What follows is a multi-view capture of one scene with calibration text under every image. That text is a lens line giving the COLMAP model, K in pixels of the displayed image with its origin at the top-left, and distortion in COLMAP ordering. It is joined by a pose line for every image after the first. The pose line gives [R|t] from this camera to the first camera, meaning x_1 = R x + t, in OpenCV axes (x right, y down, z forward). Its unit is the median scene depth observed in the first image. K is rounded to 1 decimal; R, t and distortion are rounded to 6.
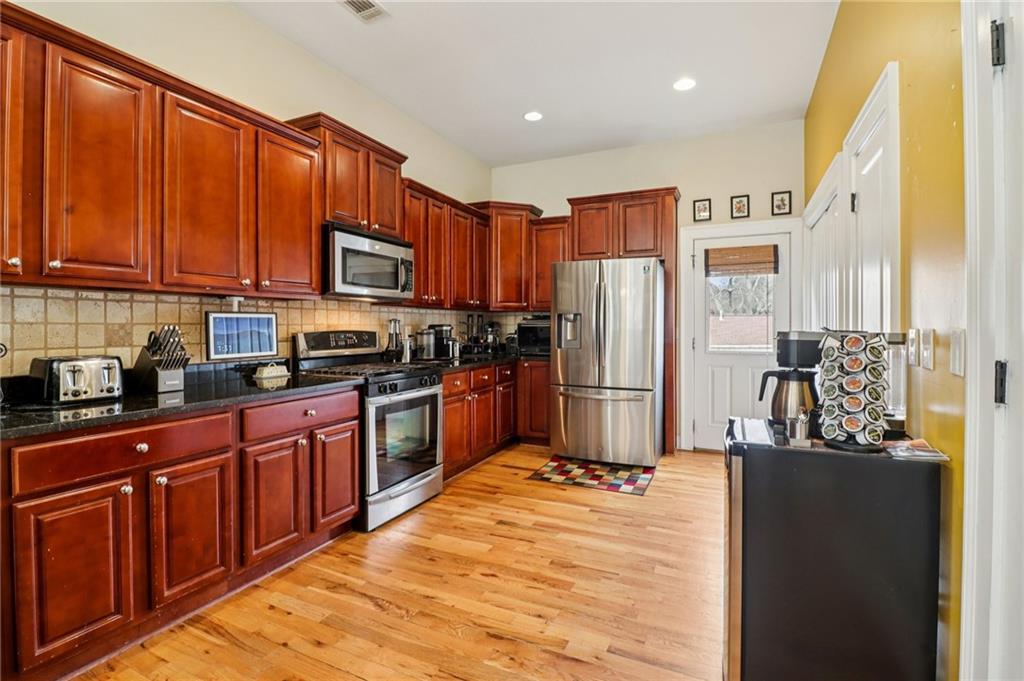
lens RADIAL K [[479.6, 0, 516.5], [0, 479.6, 328.8], [0, 0, 1]] dist [-0.000743, -0.000267]
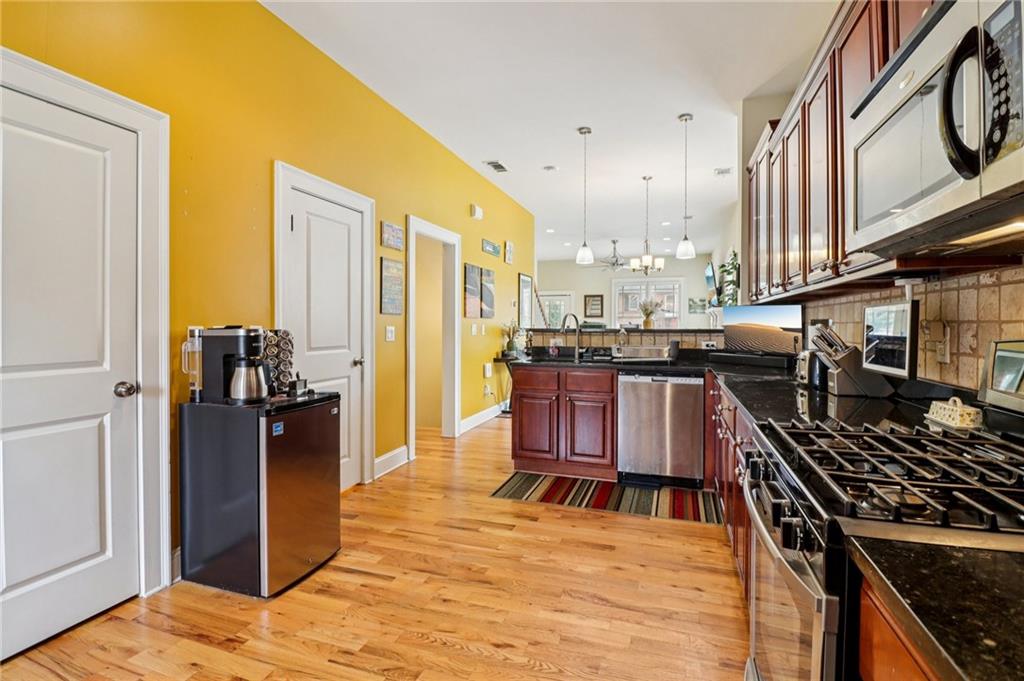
lens RADIAL K [[479.6, 0, 516.5], [0, 479.6, 328.8], [0, 0, 1]] dist [-0.000743, -0.000267]
pose [[-0.993953, -0.000758, -0.109804, 0.004523], [-0.001765, 0.999957, 0.009069, -0.003311], [0.109792, 0.009208, -0.993912, 1.073934]]
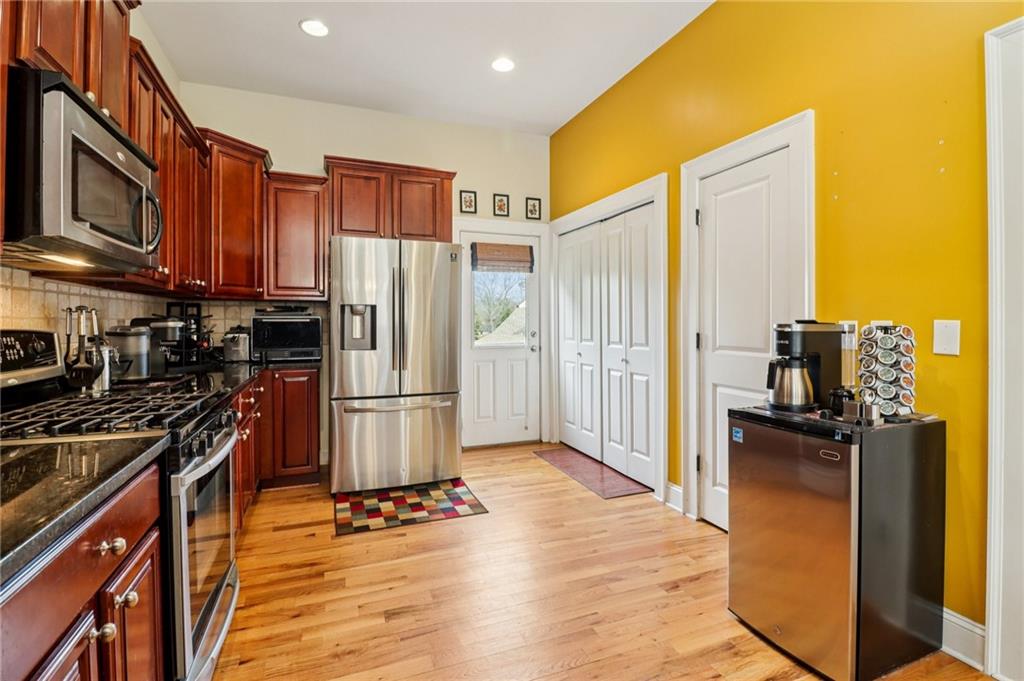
lens RADIAL K [[475.5, 0, 514.6], [0, 475.5, 325.6], [0, 0, 1]] dist [0.002072, -0.010392]
pose [[0.685807, -0.007054, 0.727749, -0.300719], [0.006553, 0.999972, 0.003517, 0.001049], [-0.727754, 0.002357, 0.685834, 0.322310]]
